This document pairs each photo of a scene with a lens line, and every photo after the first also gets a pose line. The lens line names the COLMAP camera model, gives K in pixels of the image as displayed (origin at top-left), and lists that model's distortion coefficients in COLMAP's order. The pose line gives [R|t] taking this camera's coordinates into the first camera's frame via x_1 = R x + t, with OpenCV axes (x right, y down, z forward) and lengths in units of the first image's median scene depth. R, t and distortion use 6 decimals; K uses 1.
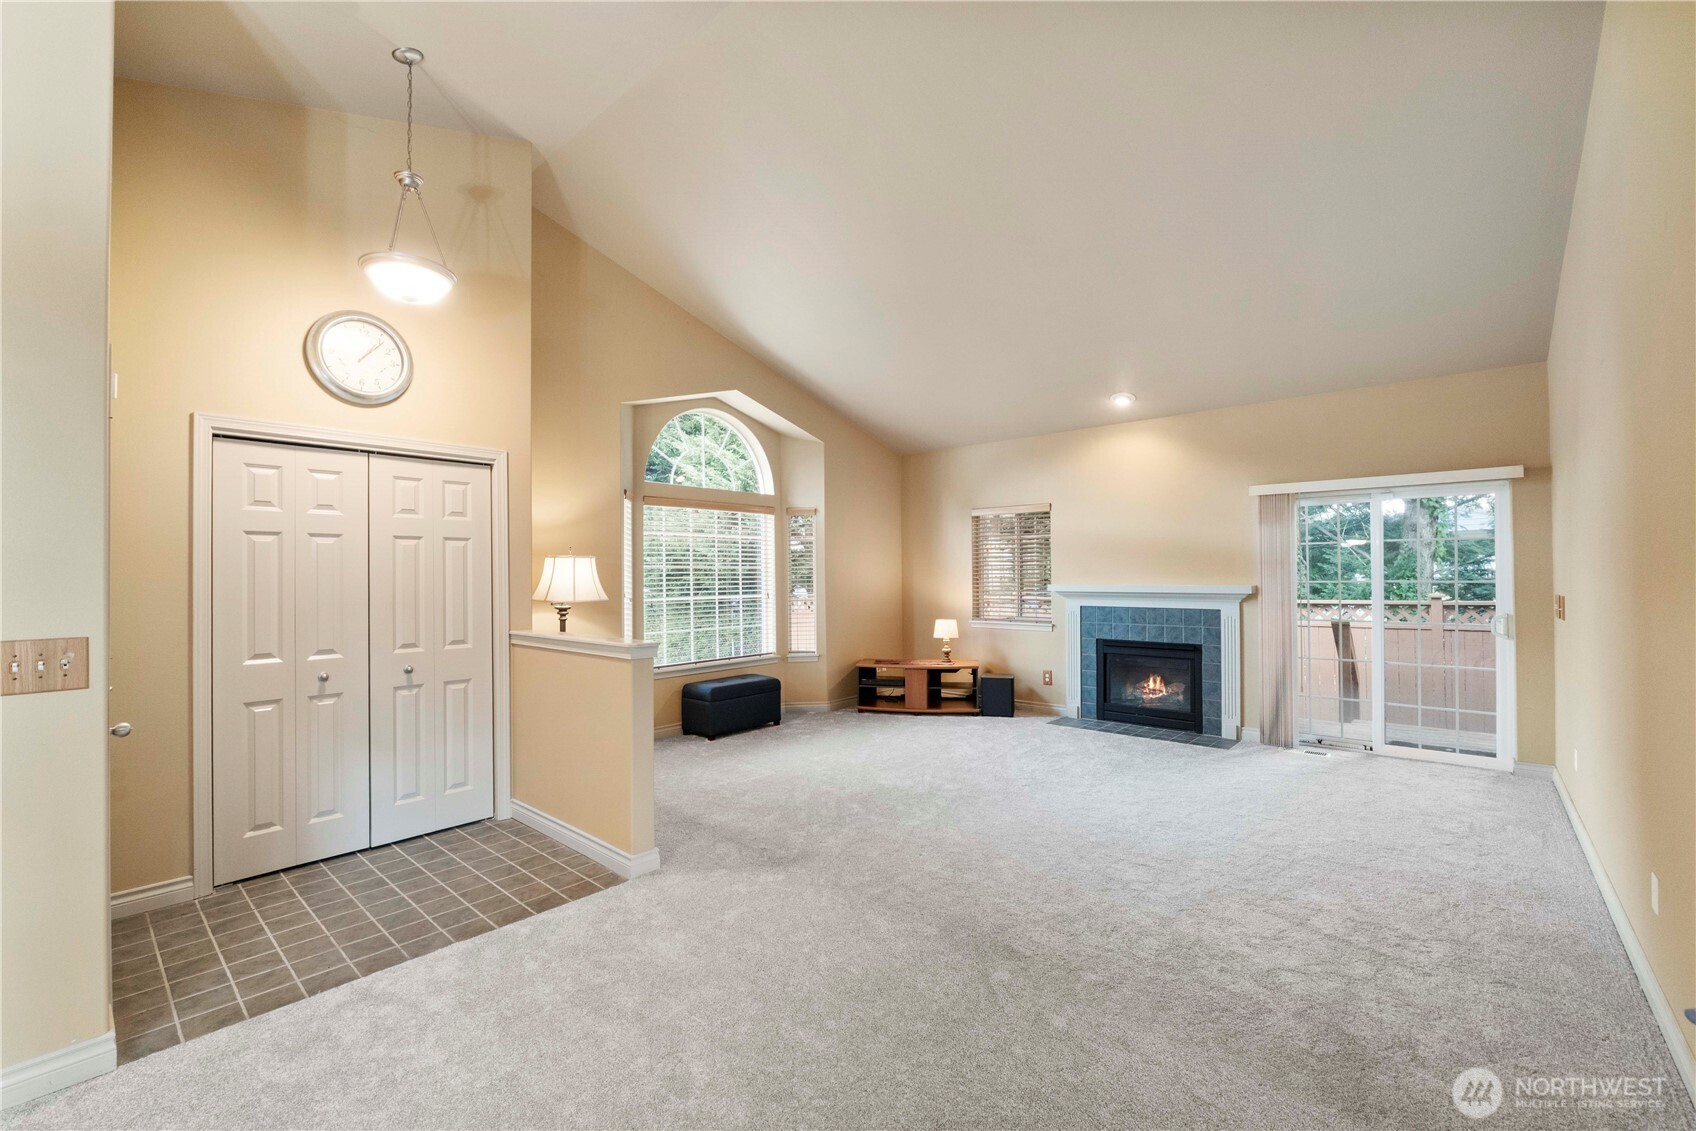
lens RADIAL K [[710.6, 0, 843.1], [0, 710.6, 570.3], [0, 0, 1]] dist [-0.013524, -0.000589]
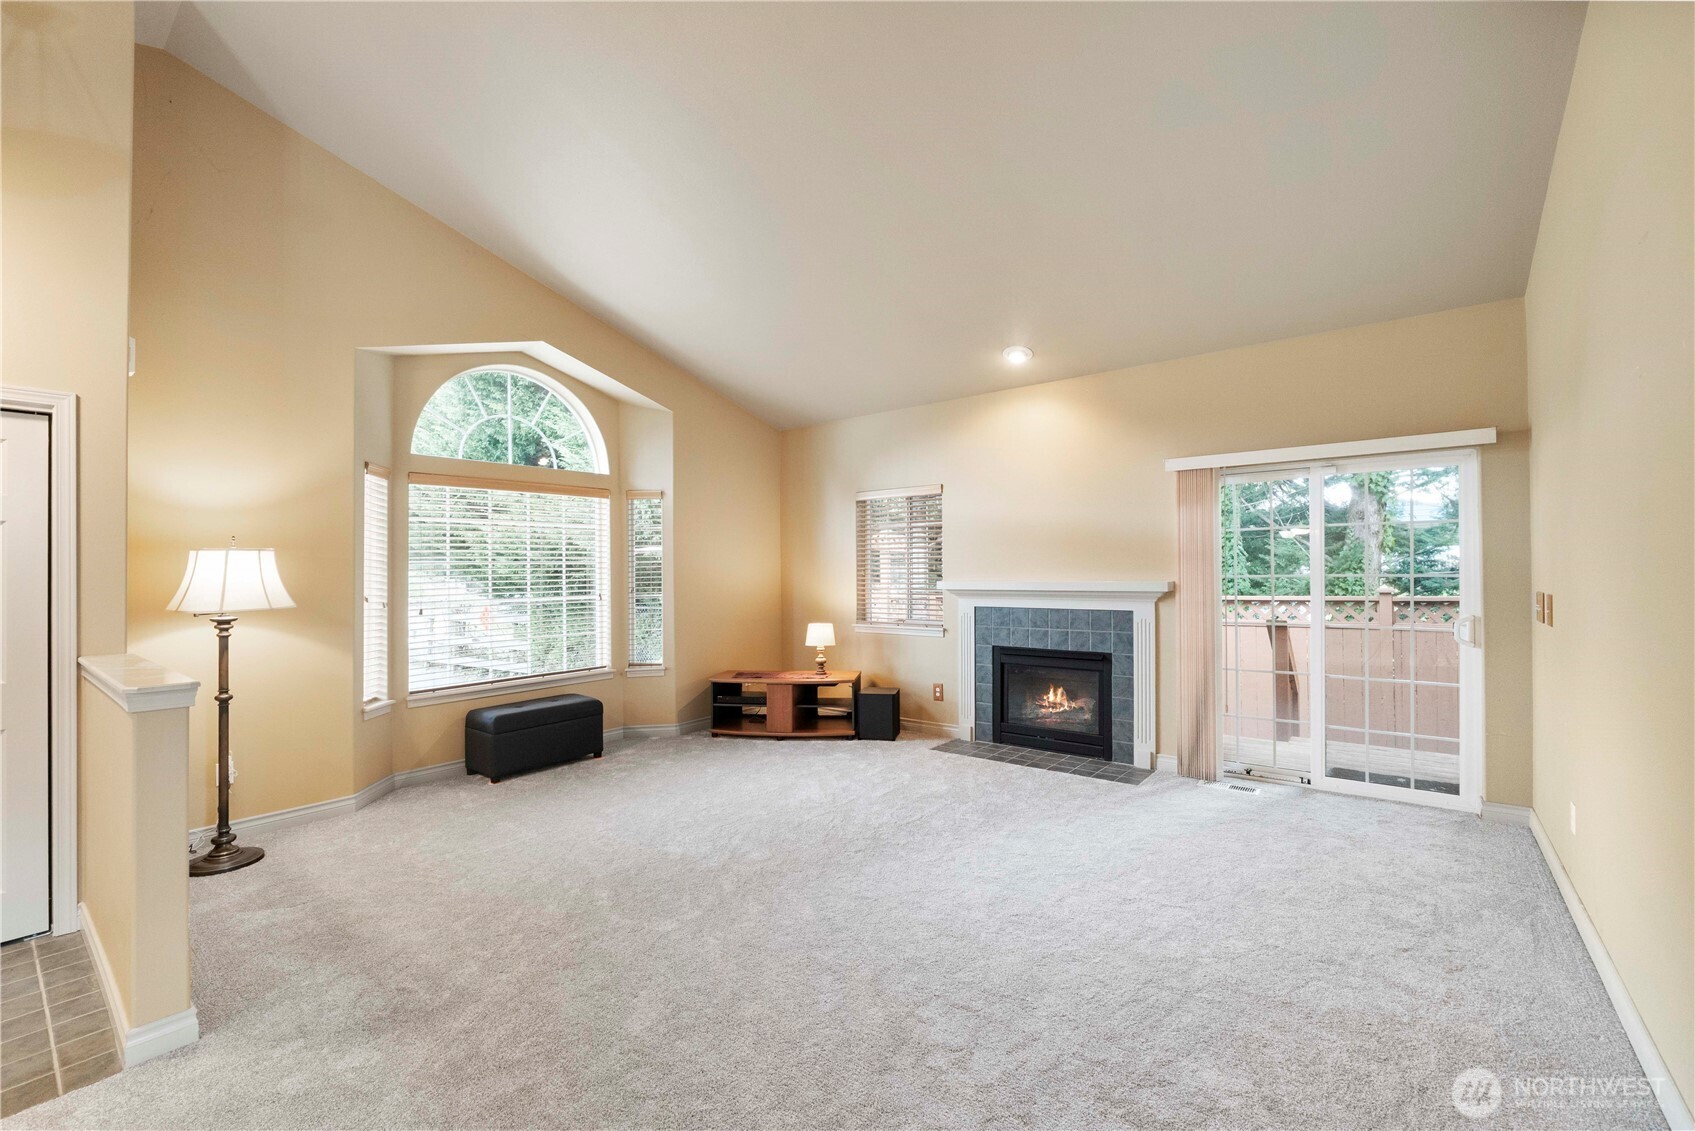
lens RADIAL K [[710.1, 0, 843.9], [0, 710.1, 577.0], [0, 0, 1]] dist [-0.013524, -0.000589]
pose [[0.998773, -0.006577, 0.049092, 0.204401], [0.005760, 0.999843, 0.016750, 0.000801], [-0.049195, -0.016447, 0.998654, 0.254216]]
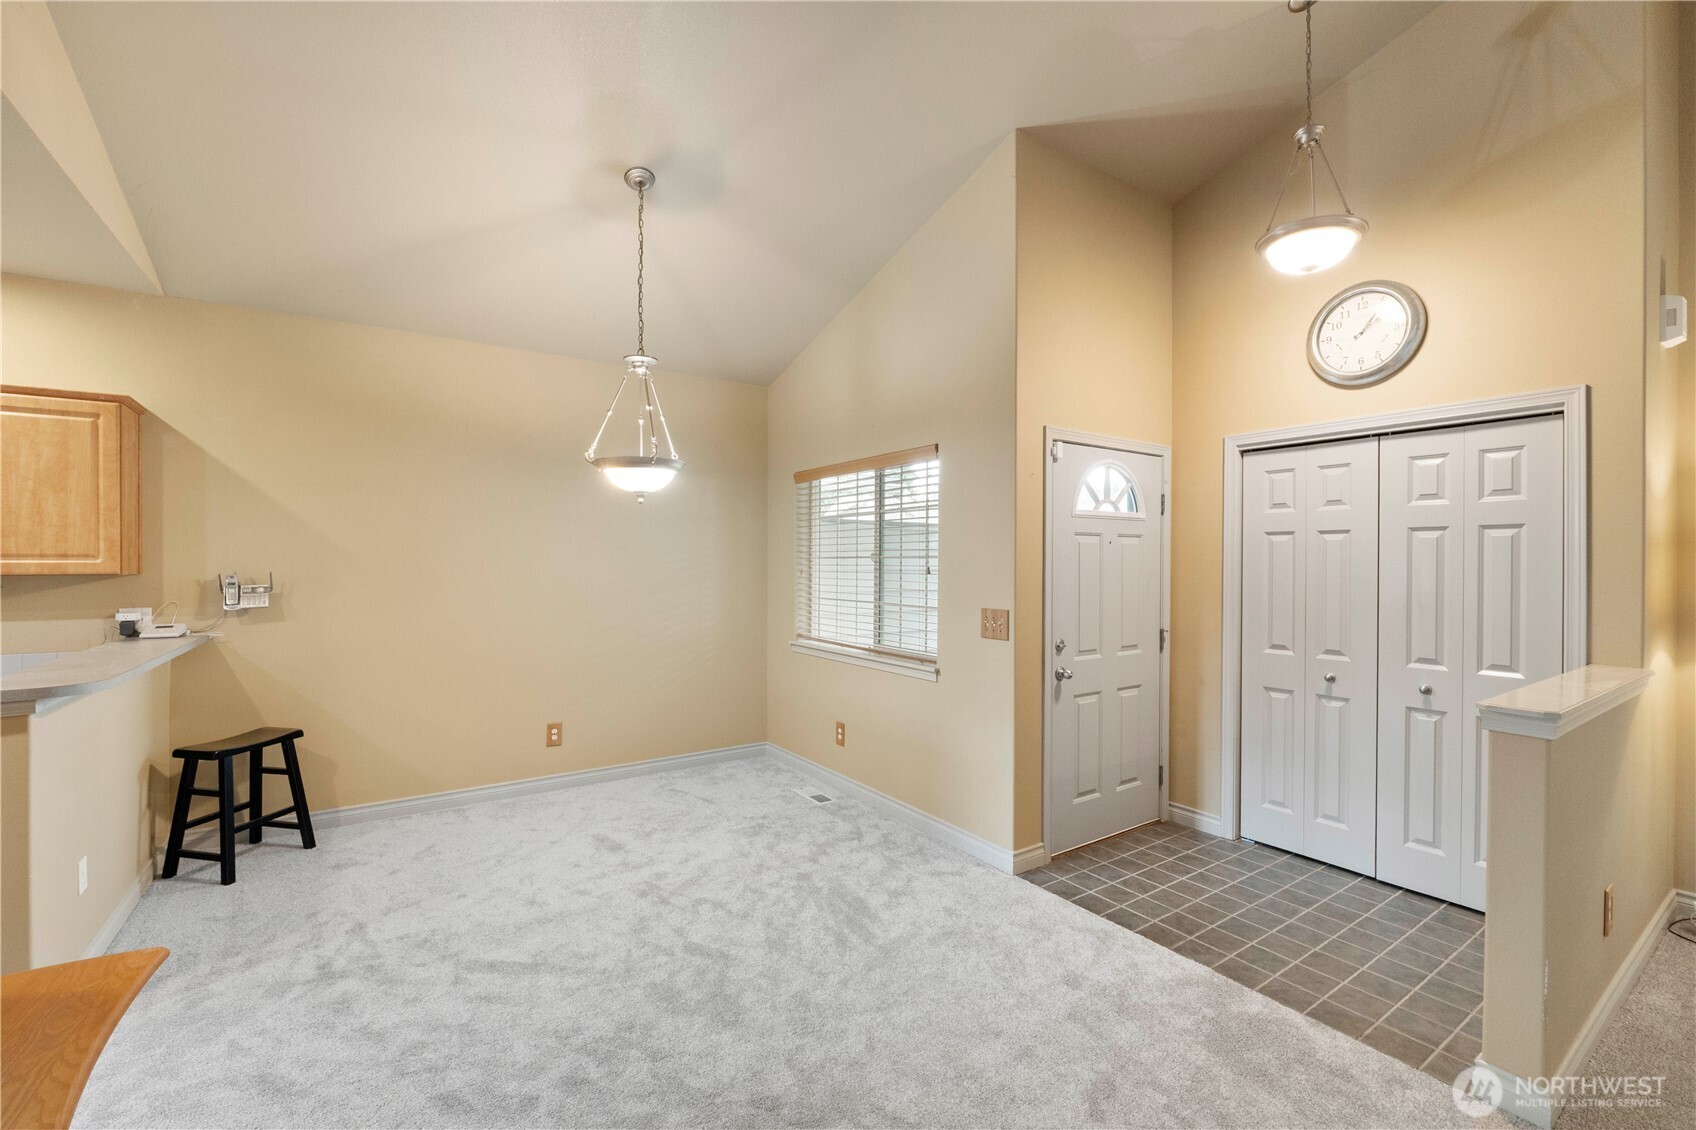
lens RADIAL K [[710.6, 0, 847.7], [0, 710.6, 565.2], [0, 0, 1]] dist [-0.013524, -0.000589]
pose [[-0.265575, 0.007894, -0.964058, 0.275276], [0.005717, 0.999962, 0.006614, -0.010468], [0.964073, -0.003755, -0.265610, 0.449774]]
